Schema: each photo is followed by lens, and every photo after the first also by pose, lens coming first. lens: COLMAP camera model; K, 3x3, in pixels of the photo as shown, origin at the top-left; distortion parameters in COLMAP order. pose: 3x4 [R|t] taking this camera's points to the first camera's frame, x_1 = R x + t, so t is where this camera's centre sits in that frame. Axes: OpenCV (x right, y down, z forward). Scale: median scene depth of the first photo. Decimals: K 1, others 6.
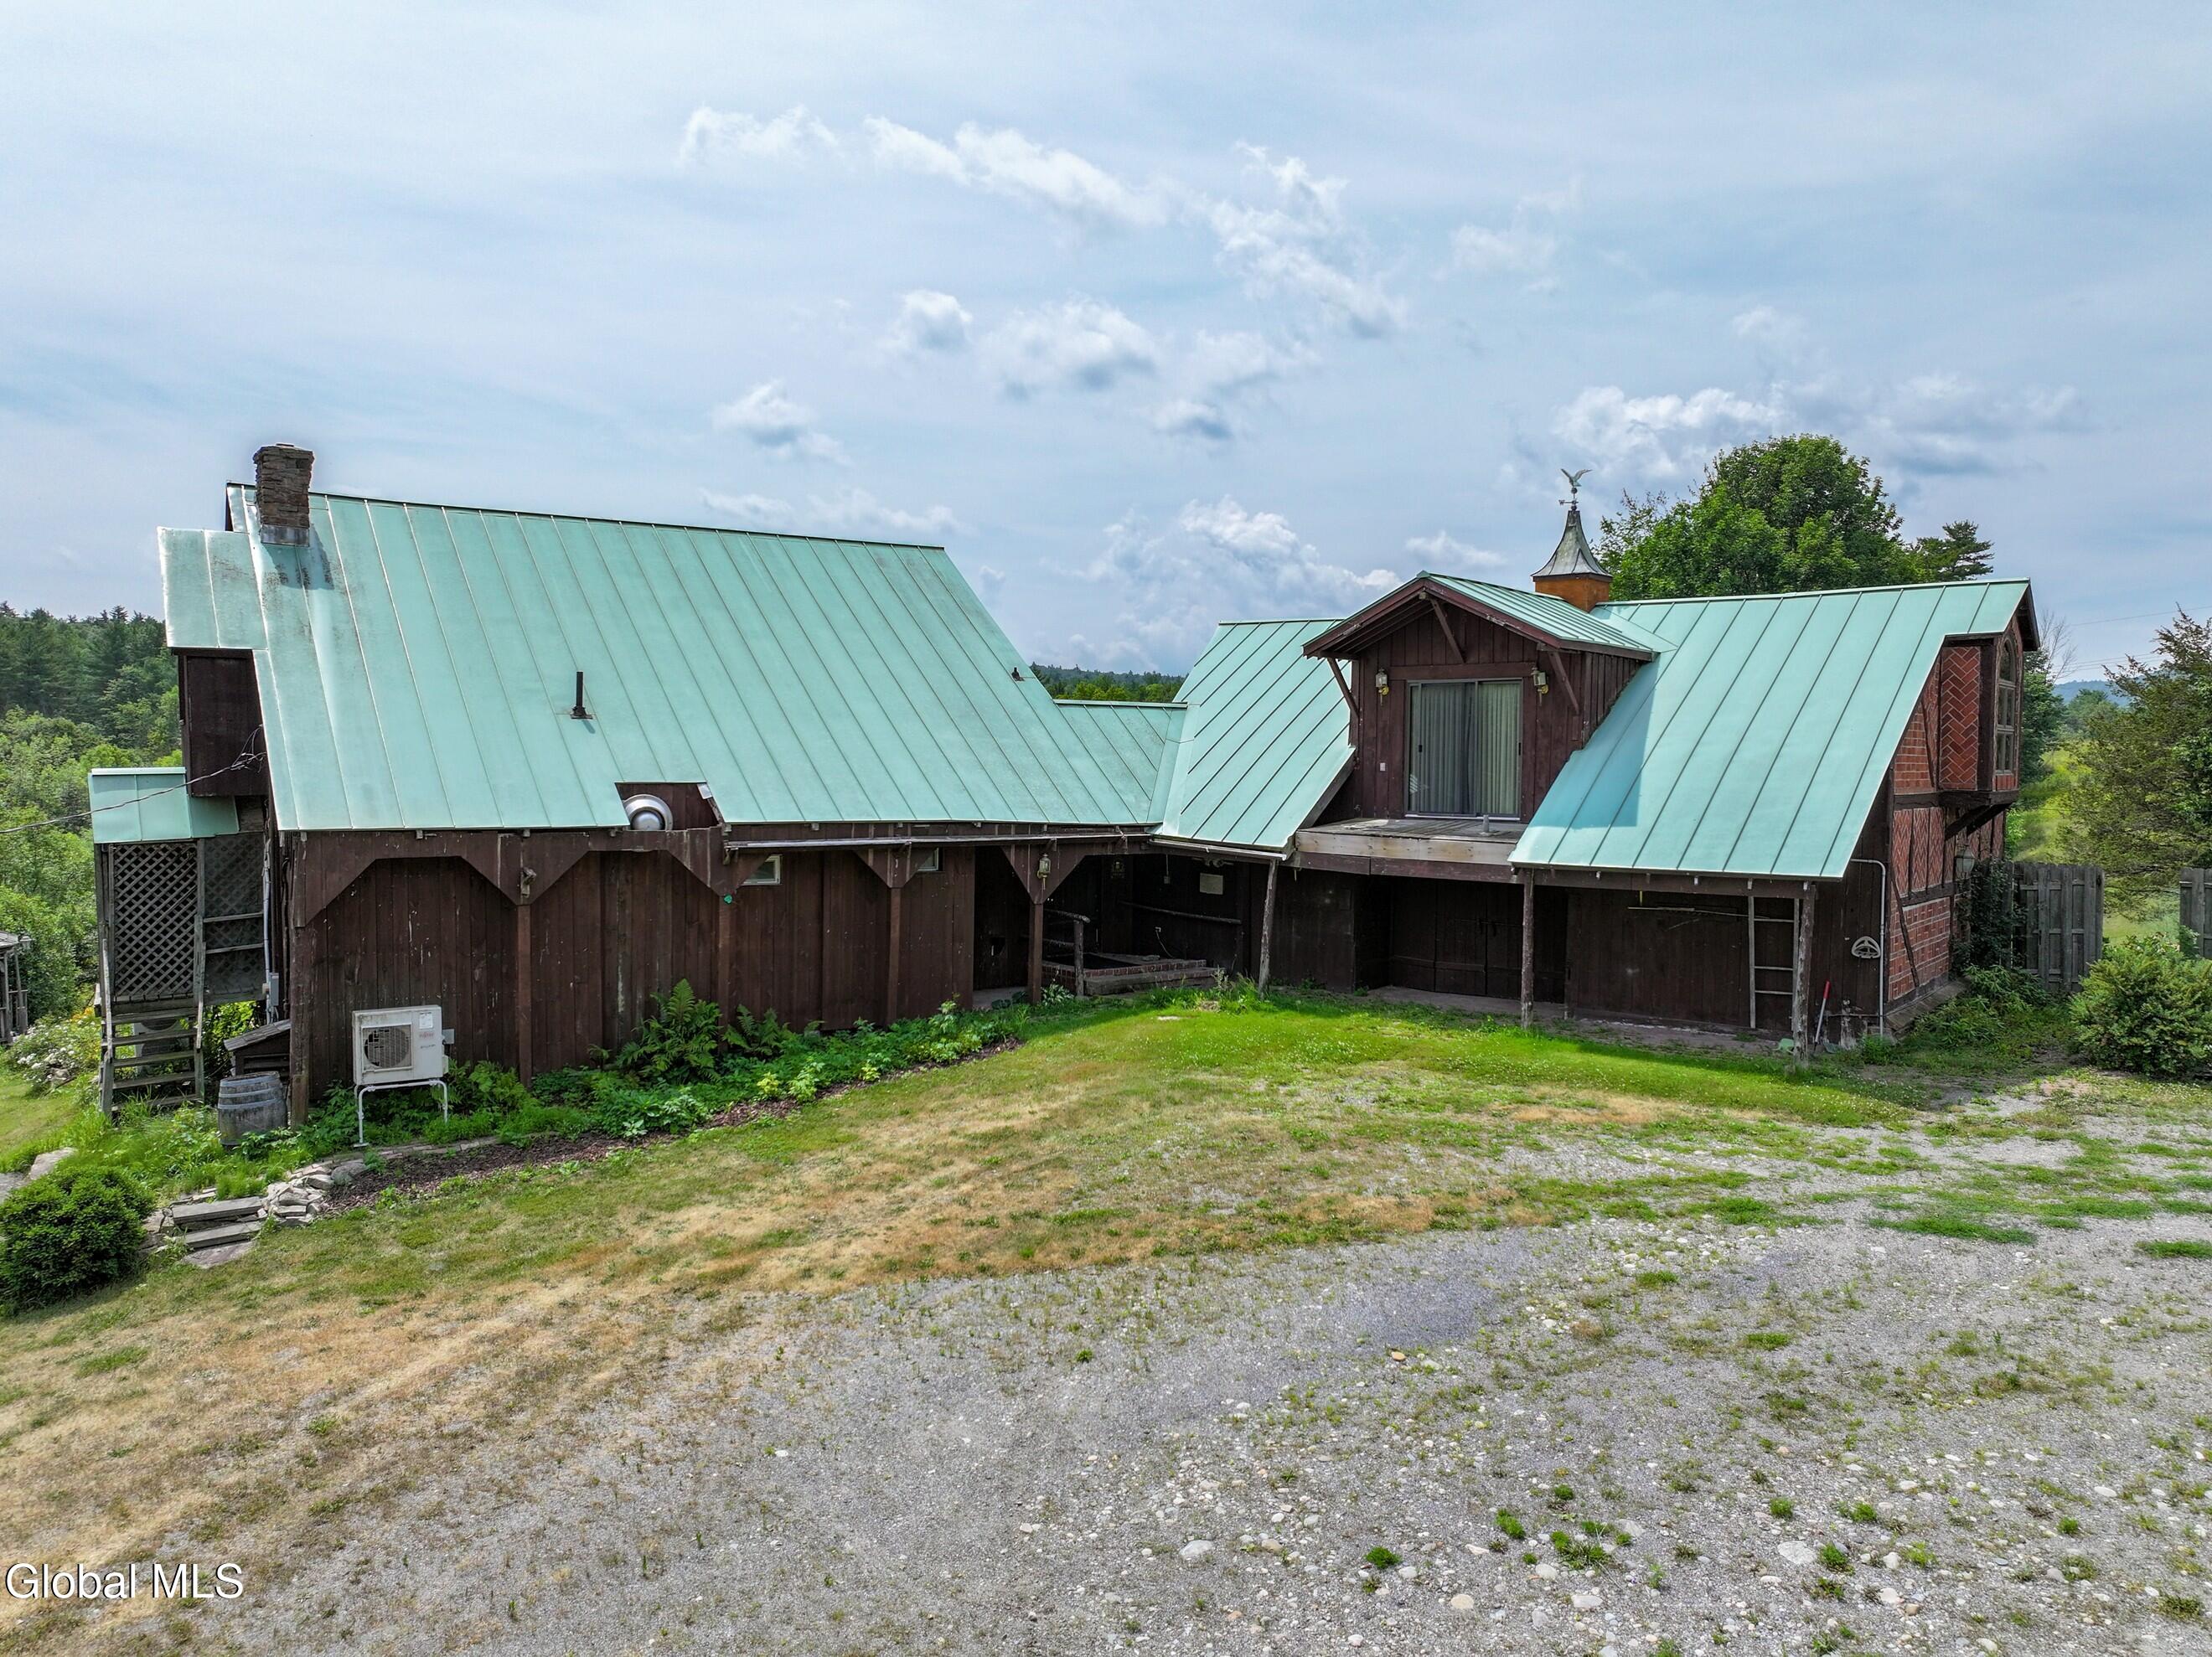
lens RADIAL K [[1525.3, 0, 1098.7], [0, 1525.3, 816.9], [0, 0, 1]] dist [0.010129, 0.008879]
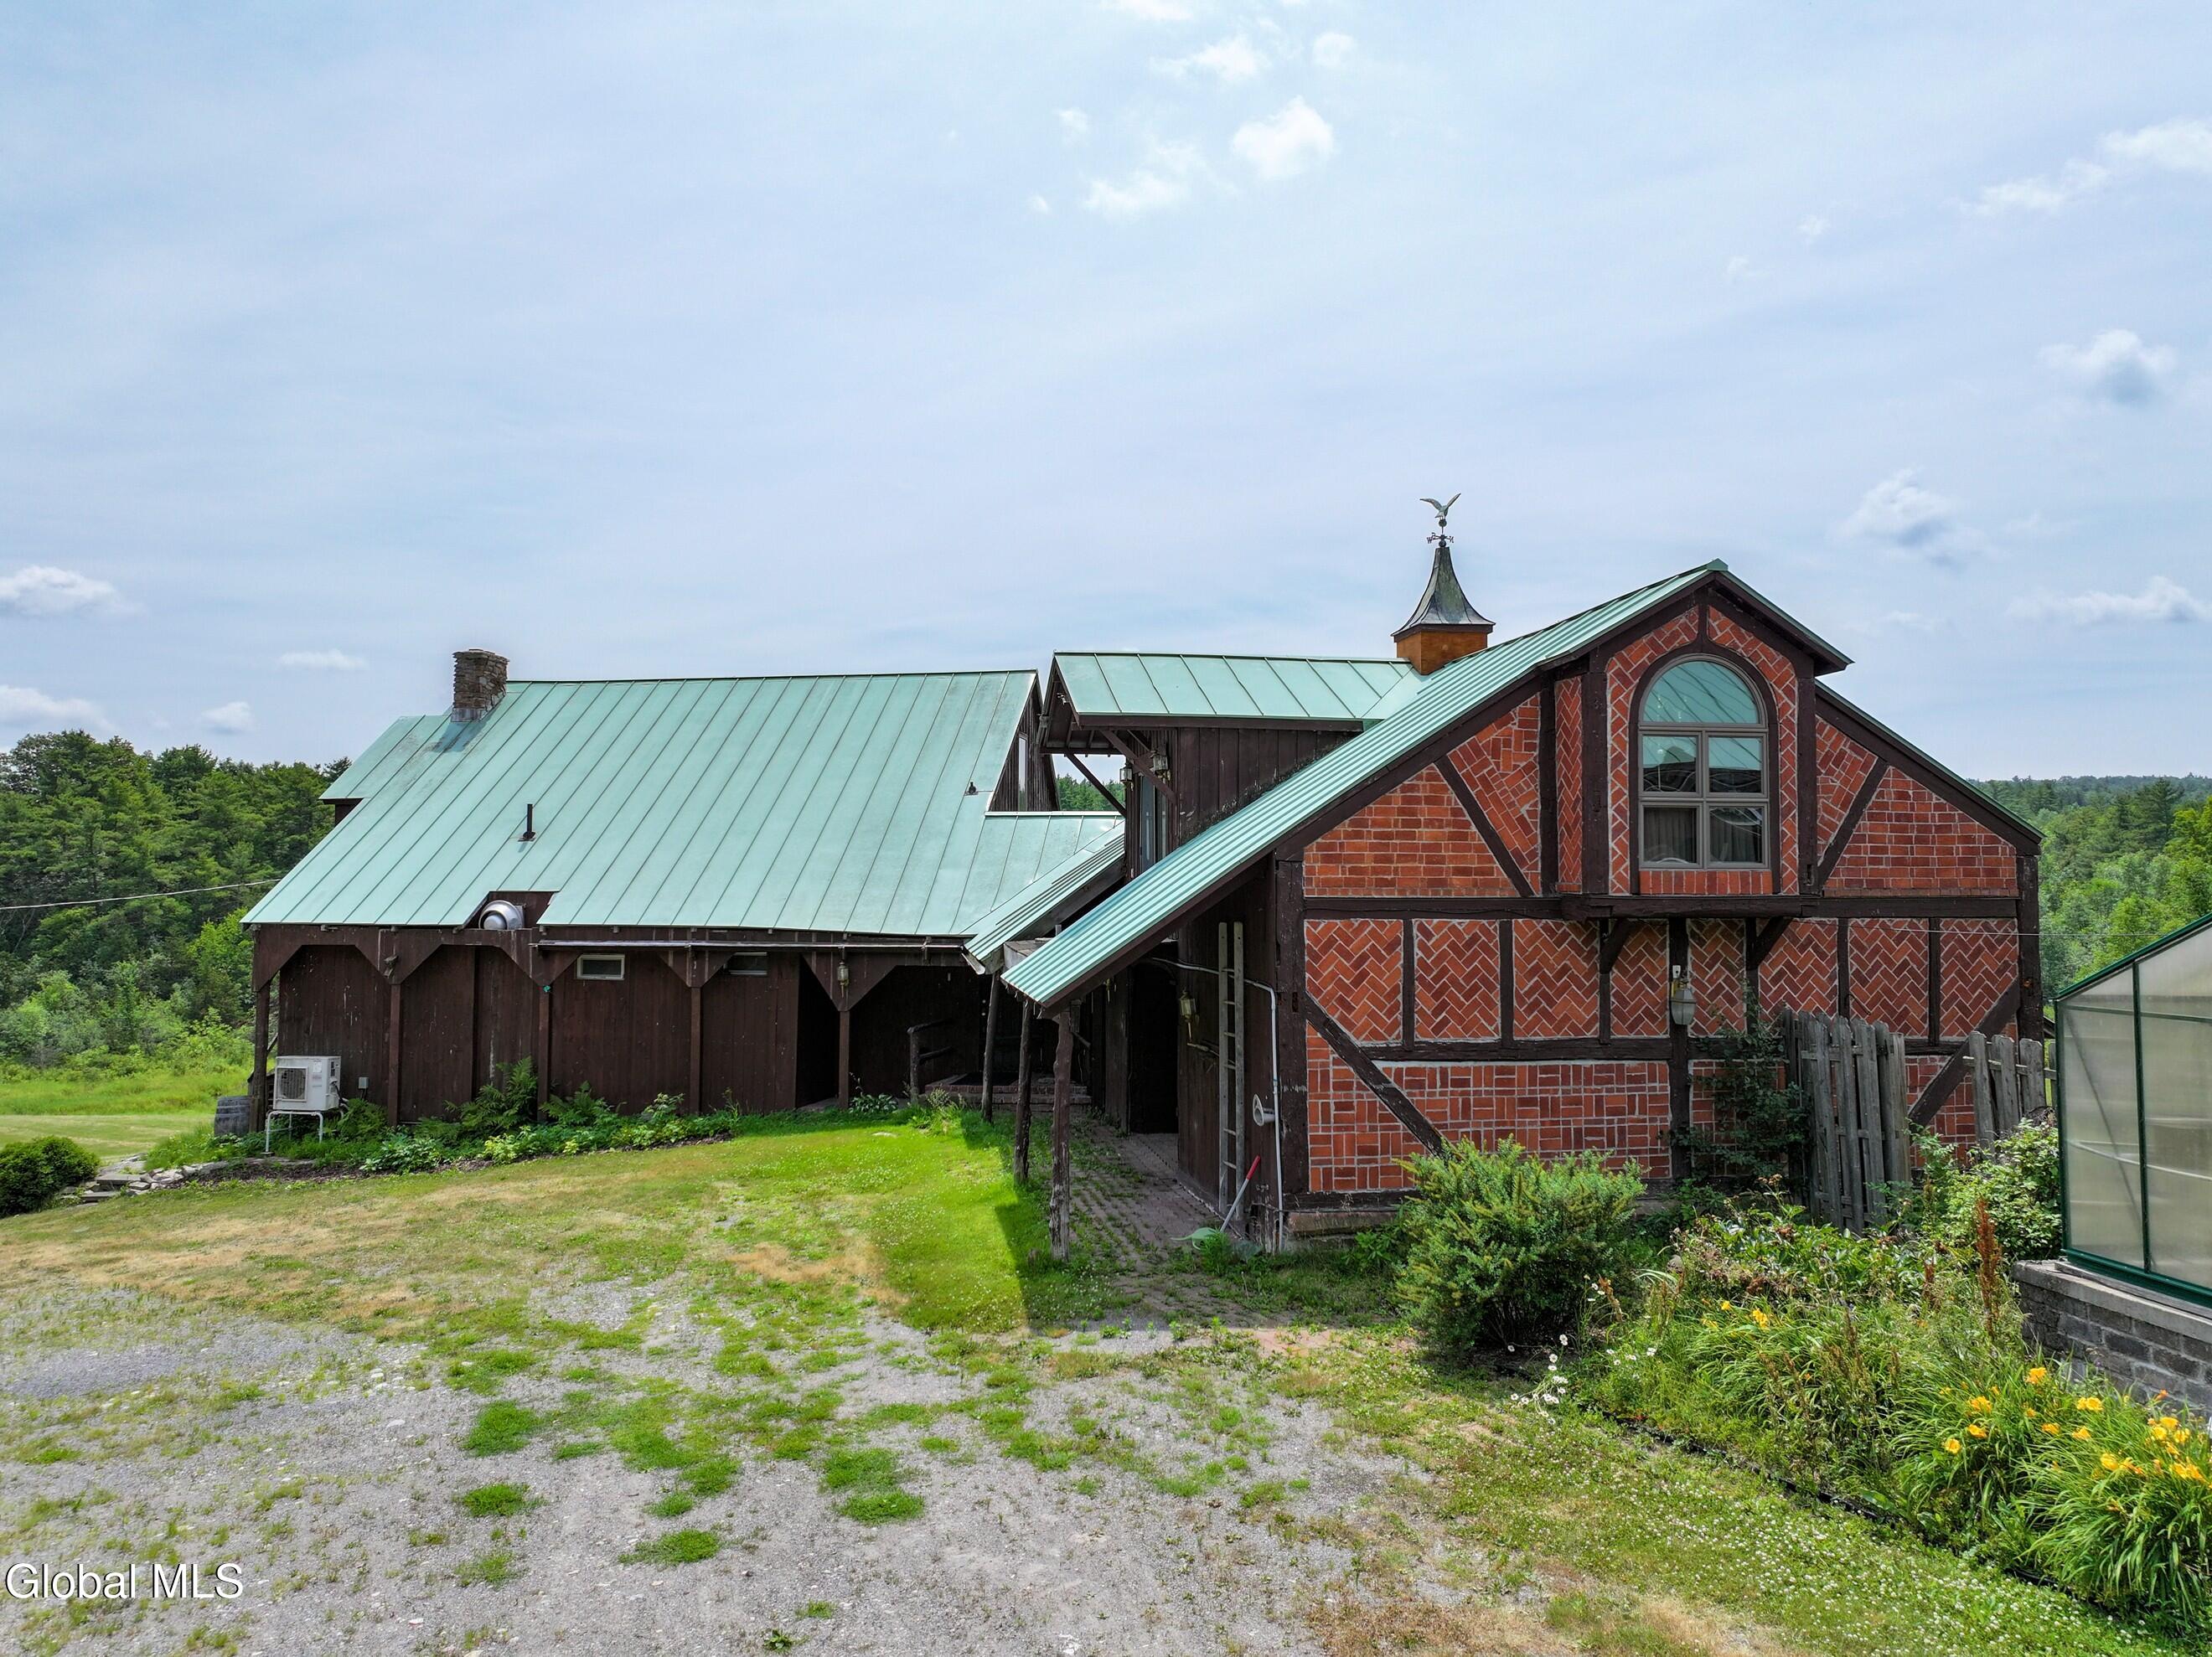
lens RADIAL K [[1525.3, 0, 1100.8], [0, 1525.3, 833.1], [0, 0, 1]] dist [0.010129, 0.008879]
pose [[0.756362, -0.027084, -0.653593, 0.778404], [-0.021608, 0.997563, -0.066344, 0.002325], [0.653797, 0.064303, 0.753933, 0.340751]]
